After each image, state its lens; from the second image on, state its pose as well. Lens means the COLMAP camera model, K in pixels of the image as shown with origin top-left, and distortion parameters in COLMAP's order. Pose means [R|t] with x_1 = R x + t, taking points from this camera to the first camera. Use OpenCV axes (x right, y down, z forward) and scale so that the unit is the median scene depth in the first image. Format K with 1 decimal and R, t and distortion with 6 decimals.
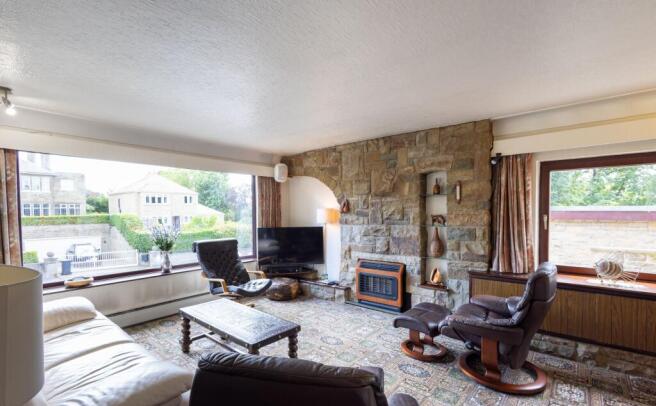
lens RADIAL K [[292.2, 0, 328.2], [0, 292.2, 211.6], [0, 0, 1]] dist [0.000973, 0.000158]
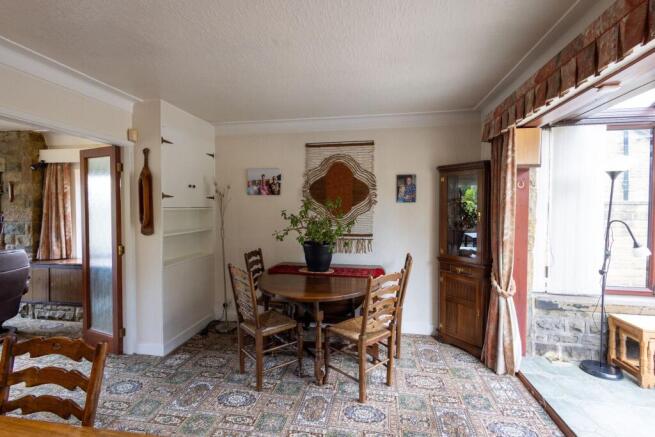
lens RADIAL K [[299.8, 0, 329.1], [0, 299.8, 209.6], [0, 0, 1]] dist [-0.000272, -0.000044]
pose [[0.853189, 0.008352, 0.521534, 0.948618], [-0.011612, 0.999928, 0.002983, -0.015800], [-0.521472, -0.008601, 0.853225, -0.658991]]
